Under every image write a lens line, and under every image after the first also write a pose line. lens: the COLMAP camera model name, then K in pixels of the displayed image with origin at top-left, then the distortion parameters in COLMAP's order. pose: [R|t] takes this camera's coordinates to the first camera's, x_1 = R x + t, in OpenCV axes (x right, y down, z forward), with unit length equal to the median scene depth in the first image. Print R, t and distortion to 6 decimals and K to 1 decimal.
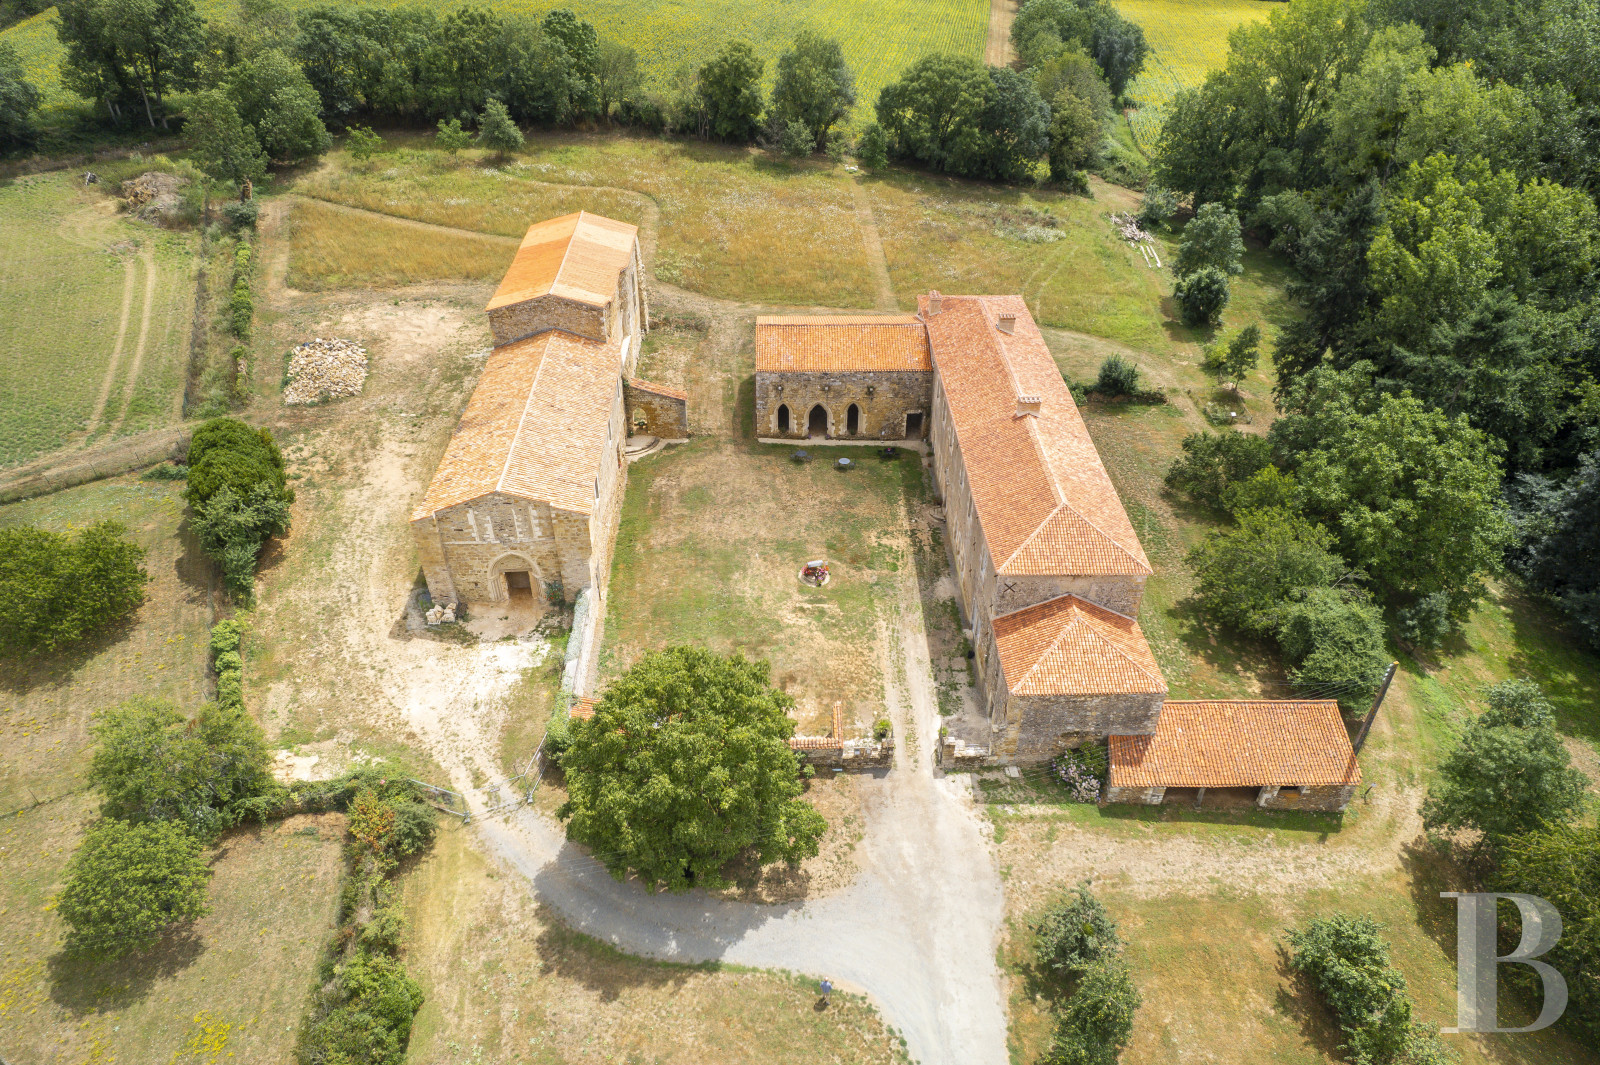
lens RADIAL K [[1021.7, 0, 772.9], [0, 1021.7, 531.3], [0, 0, 1]] dist [-0.002517, 0.001679]
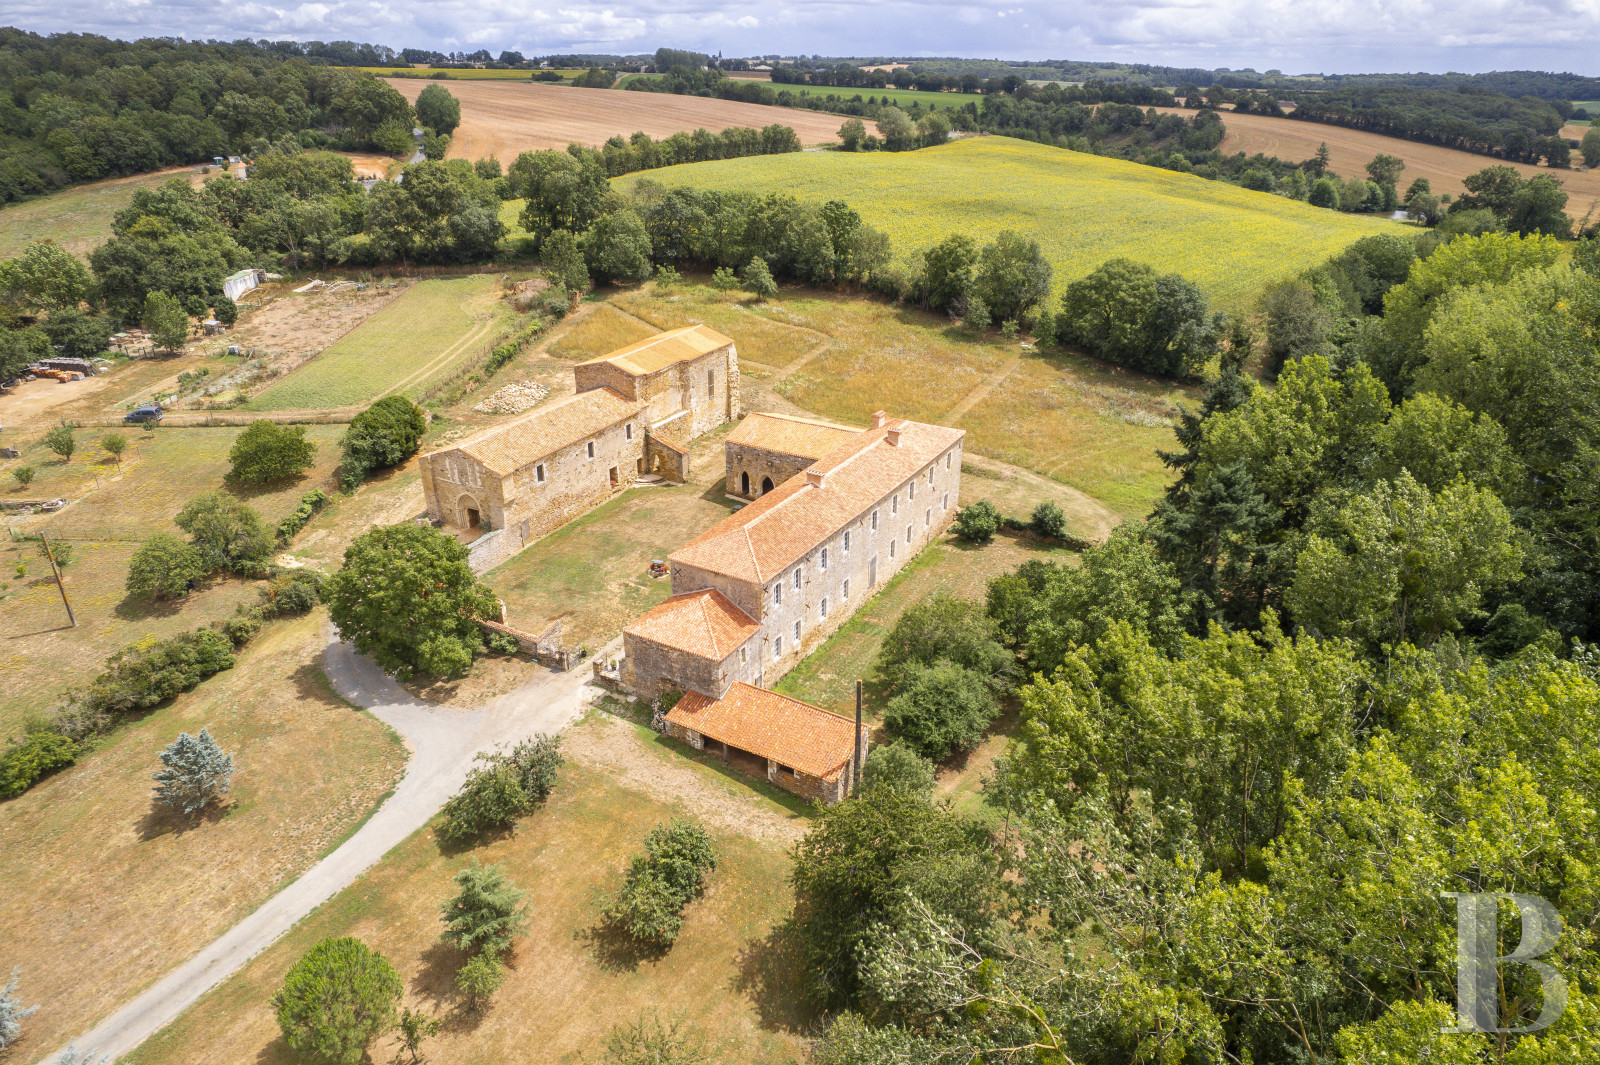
lens RADIAL K [[1021.7, 0, 772.9], [0, 1021.7, 531.3], [0, 0, 1]] dist [-0.002517, 0.001679]
pose [[0.852459, 0.218702, -0.474850, 0.643825], [-0.301734, 0.947564, -0.105257, 0.071315], [0.426931, 0.233005, 0.873749, -0.105960]]
